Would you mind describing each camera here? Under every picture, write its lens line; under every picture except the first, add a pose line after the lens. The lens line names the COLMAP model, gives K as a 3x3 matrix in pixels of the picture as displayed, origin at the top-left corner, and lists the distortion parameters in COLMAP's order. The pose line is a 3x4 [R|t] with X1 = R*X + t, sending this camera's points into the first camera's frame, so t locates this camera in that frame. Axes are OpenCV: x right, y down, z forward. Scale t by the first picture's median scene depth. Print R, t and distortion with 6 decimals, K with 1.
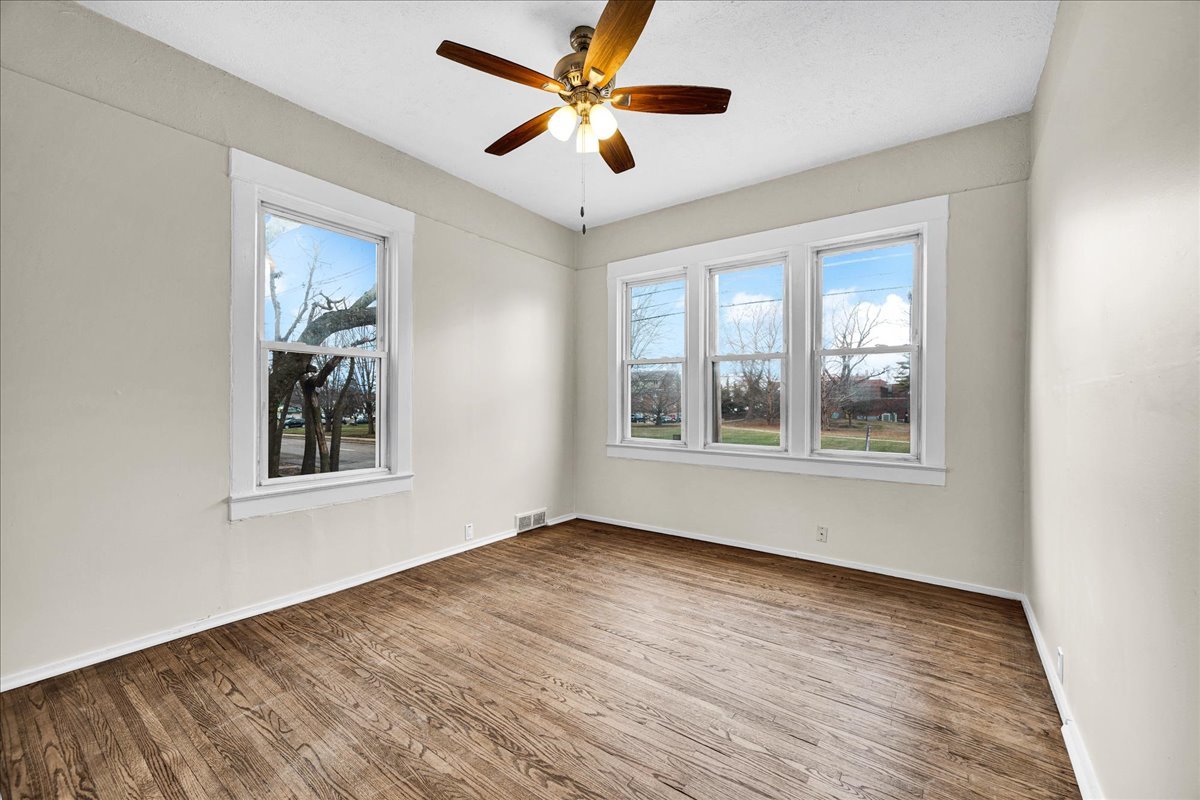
lens RADIAL K [[481.5, 0, 599.0], [0, 481.5, 398.0], [0, 0, 1]] dist [0.001041, -0.000218]
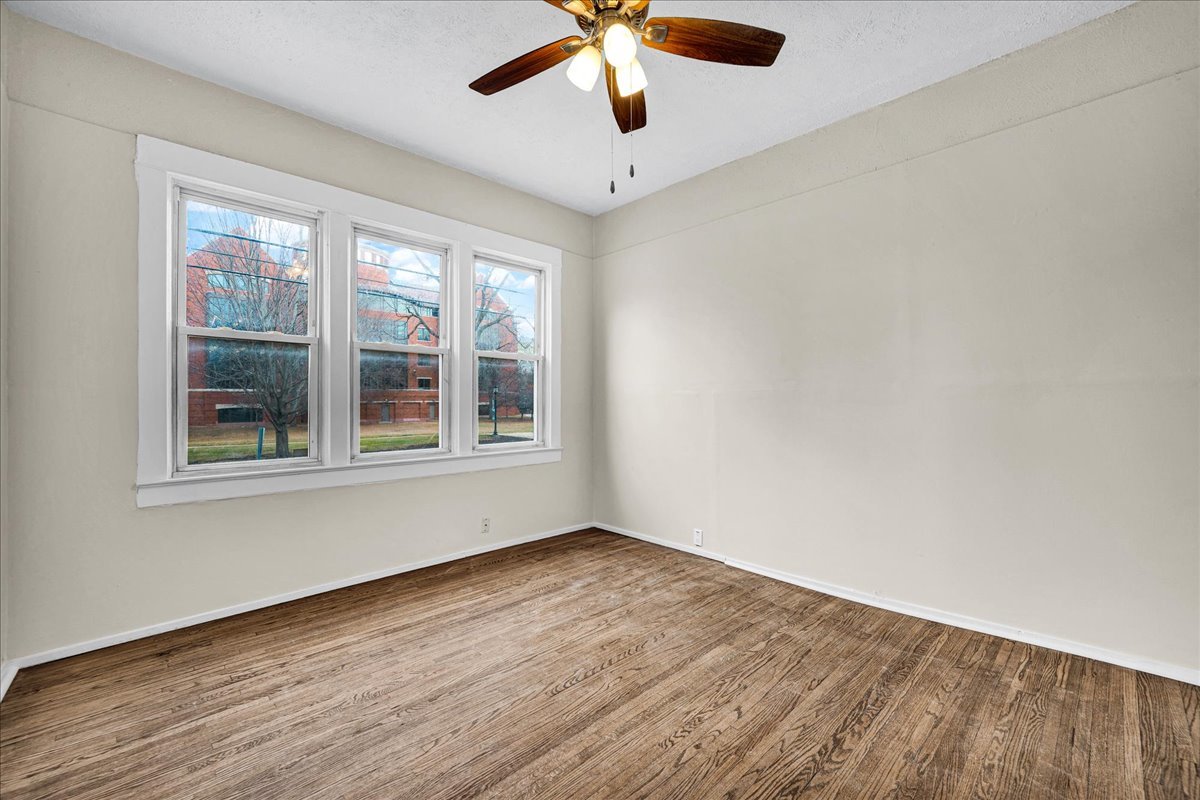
lens RADIAL K [[481.5, 0, 599.0], [0, 481.5, 398.0], [0, 0, 1]] dist [0.001041, -0.000218]
pose [[0.179024, 0.001496, 0.983844, -0.614817], [-0.003344, 0.999994, -0.000912, 0.003131], [-0.983839, -0.003127, 0.179028, 0.650982]]
